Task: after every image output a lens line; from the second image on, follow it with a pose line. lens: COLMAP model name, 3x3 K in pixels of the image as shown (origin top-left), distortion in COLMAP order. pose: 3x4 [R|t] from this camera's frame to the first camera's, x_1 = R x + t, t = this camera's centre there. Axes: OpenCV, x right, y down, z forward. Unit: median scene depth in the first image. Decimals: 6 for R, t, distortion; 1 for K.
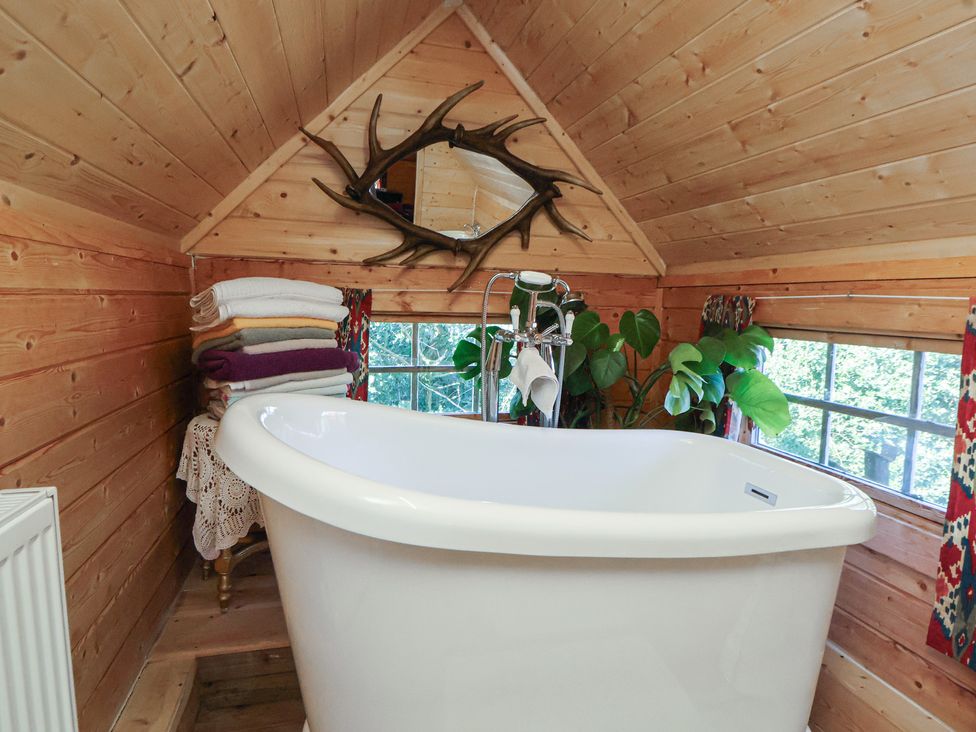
lens RADIAL K [[507.8, 0, 488.0], [0, 507.8, 366.0], [0, 0, 1]] dist [0.004353, -0.011134]
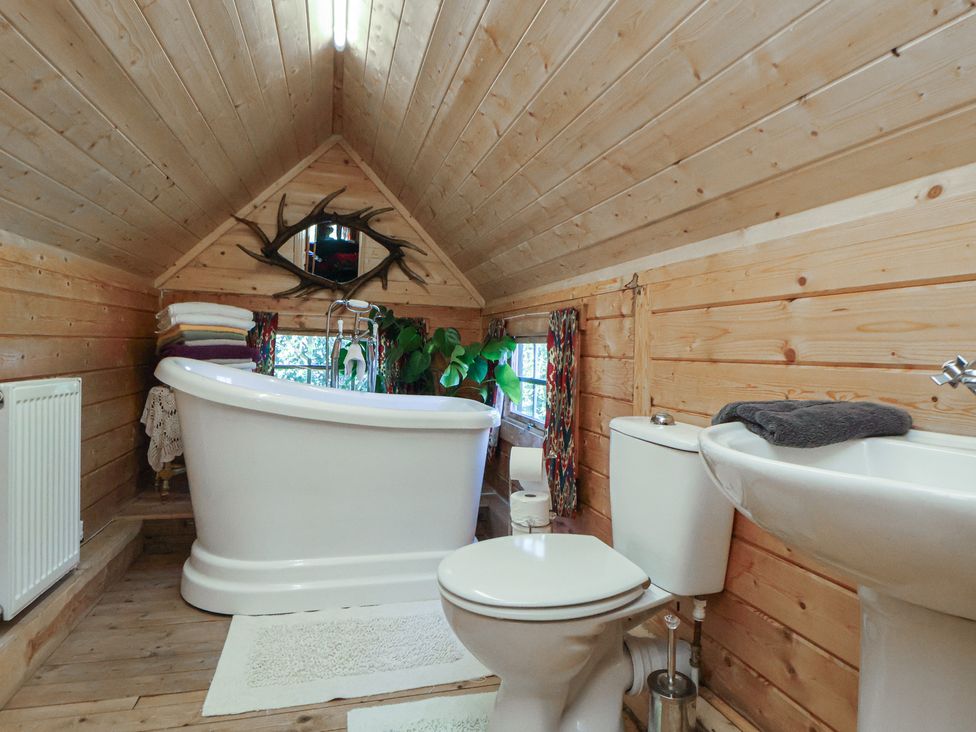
lens RADIAL K [[507.8, 0, 488.0], [0, 507.8, 366.0], [0, 0, 1]] dist [0.004353, -0.011134]
pose [[0.999856, 0.010695, 0.013141, 0.423604], [-0.009454, 0.995794, -0.091137, 0.156474], [-0.014061, 0.090999, 0.995752, -0.579893]]
